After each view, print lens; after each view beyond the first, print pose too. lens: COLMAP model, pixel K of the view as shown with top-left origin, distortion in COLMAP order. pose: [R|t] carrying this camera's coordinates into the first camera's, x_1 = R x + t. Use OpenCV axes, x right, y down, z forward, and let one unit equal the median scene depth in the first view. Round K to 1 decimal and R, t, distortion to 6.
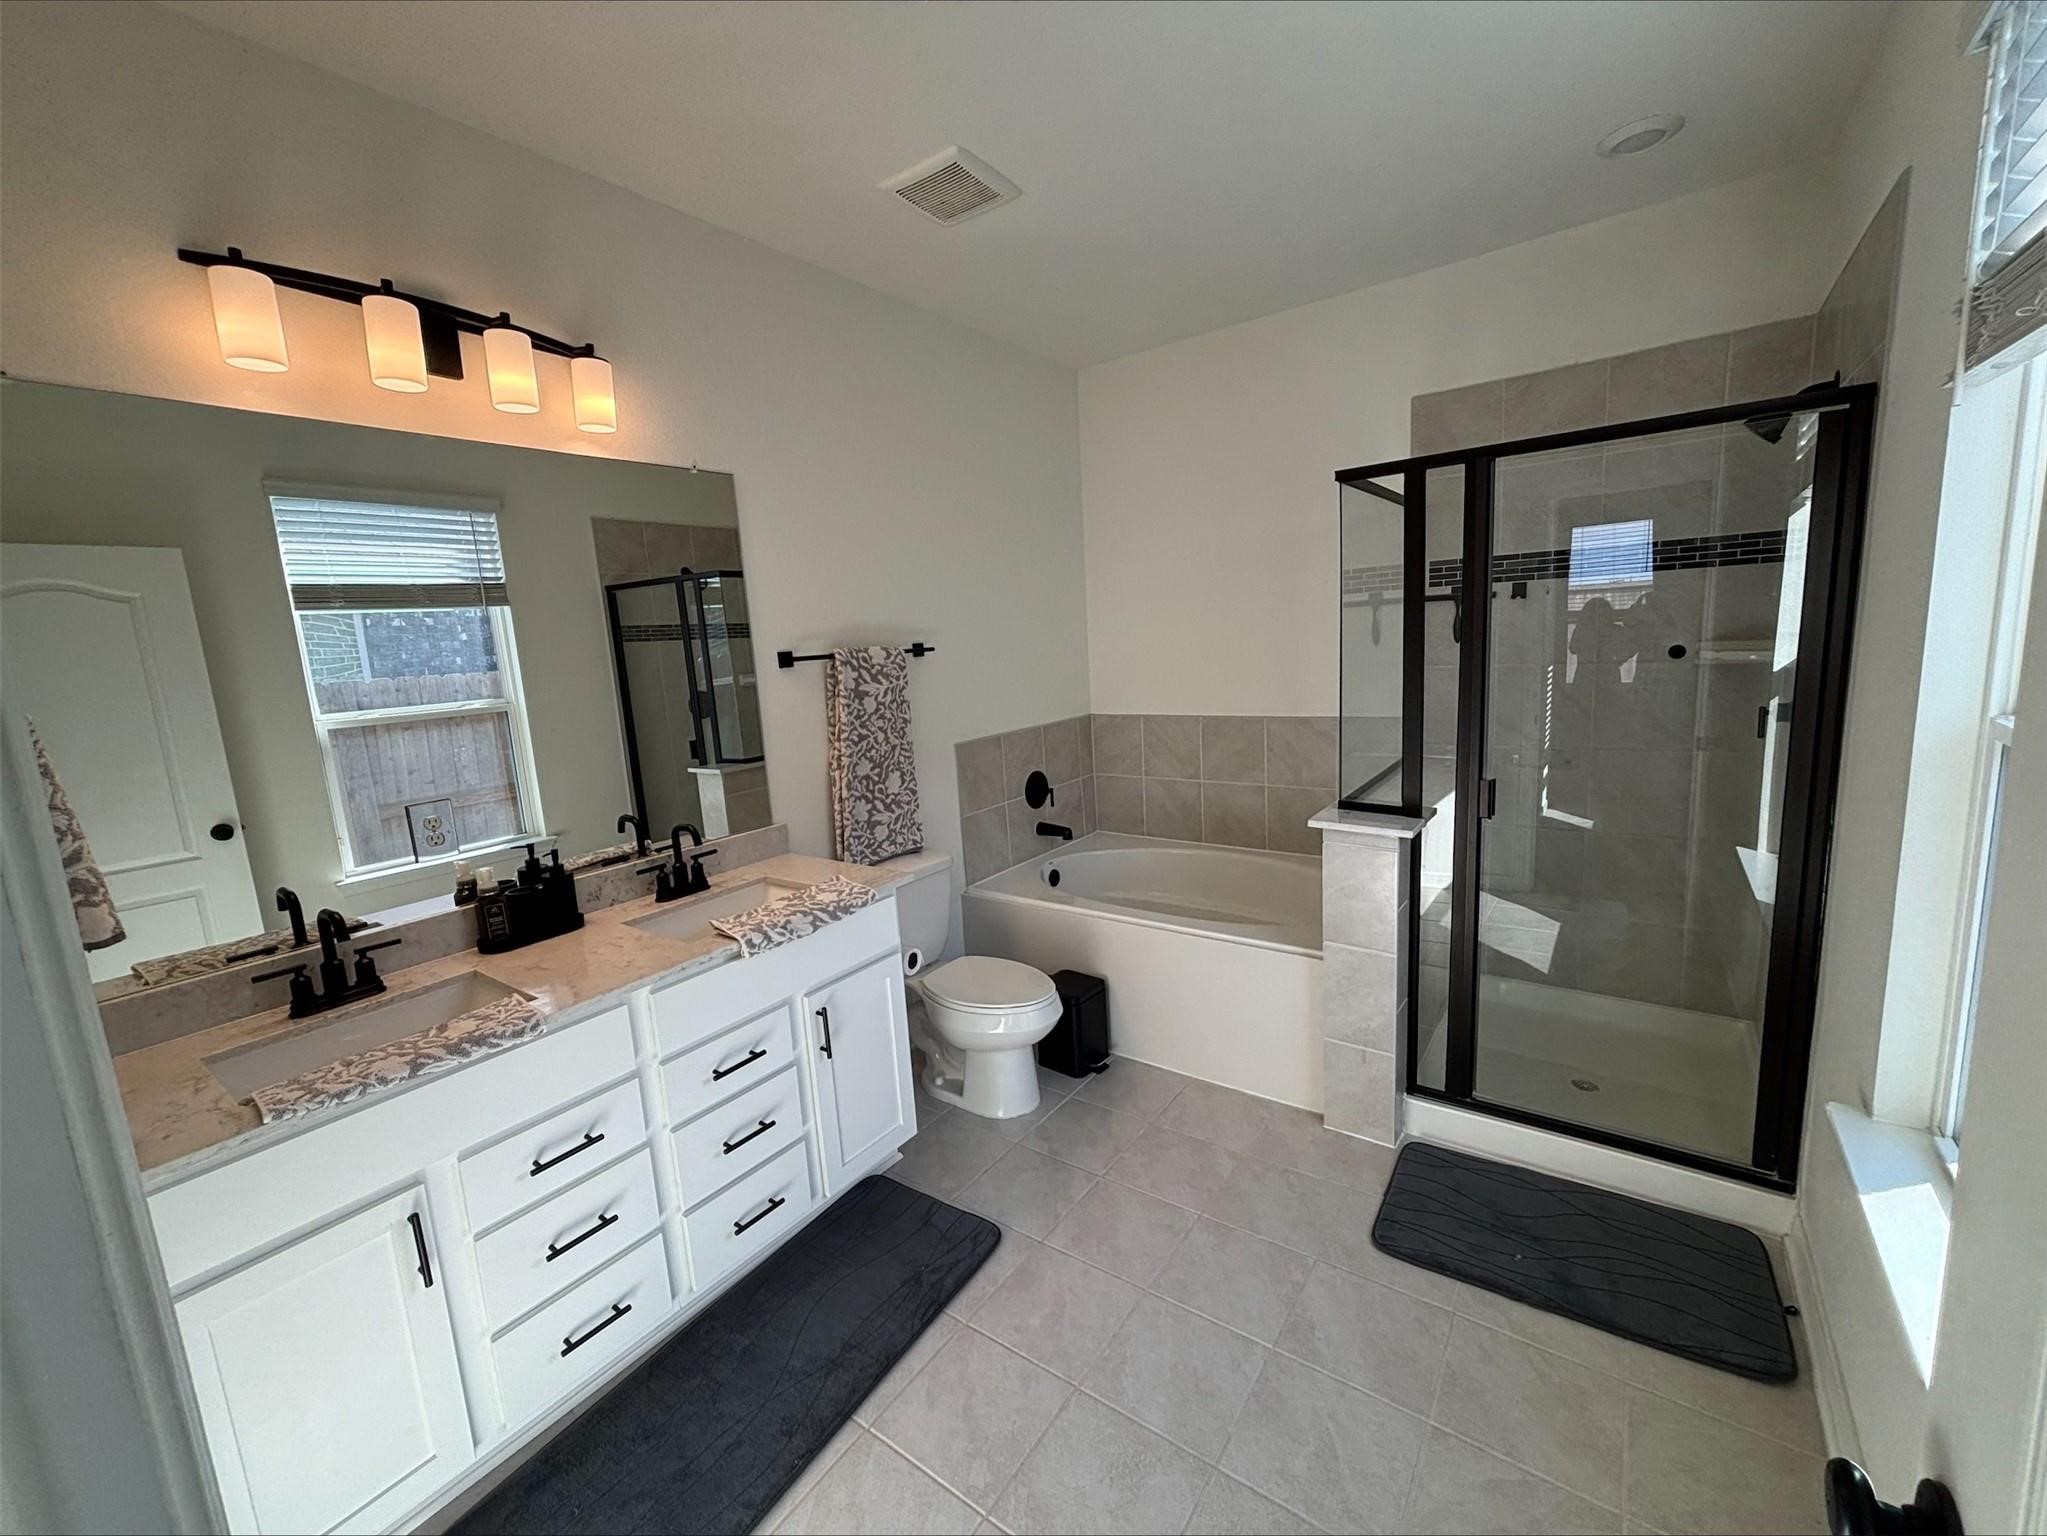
lens RADIAL K [[817.4, 0, 1023.5], [0, 817.4, 768.0], [0, 0, 1]] dist [-0.007912, -0.000294]
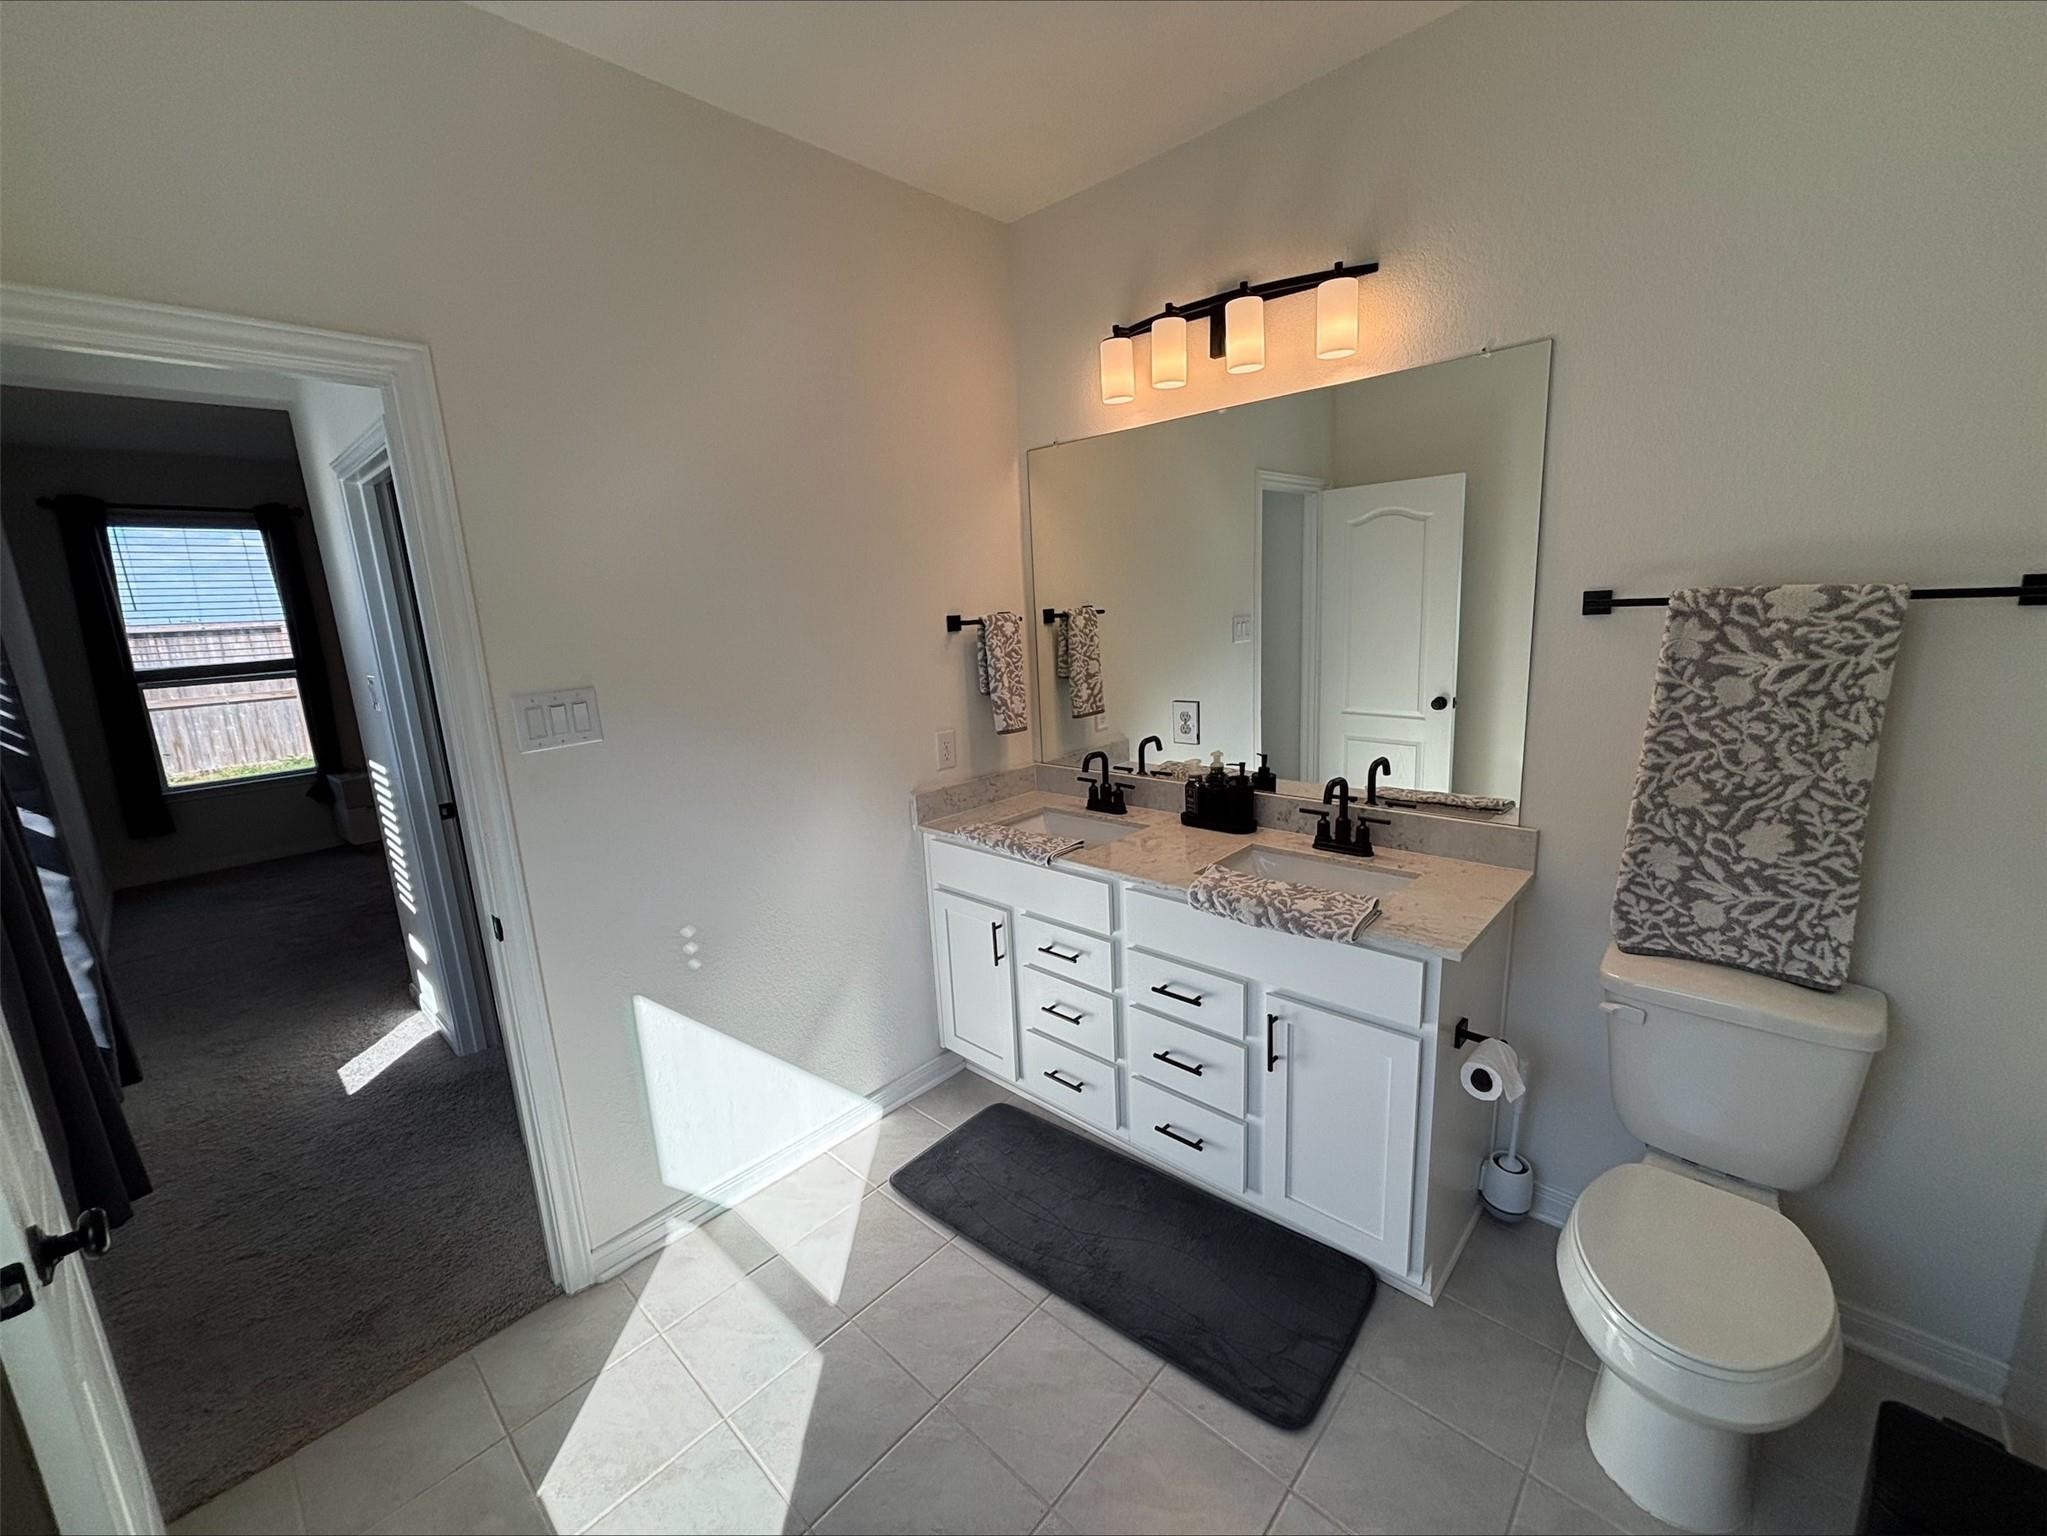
lens RADIAL K [[817.4, 0, 1023.5], [0, 817.4, 768.0], [0, 0, 1]] dist [-0.007912, -0.000294]
pose [[-0.122986, 0.265039, -0.956362, 0.472558], [-0.100776, 0.955361, 0.277721, -0.150953], [0.987278, 0.130534, -0.090787, 0.657735]]
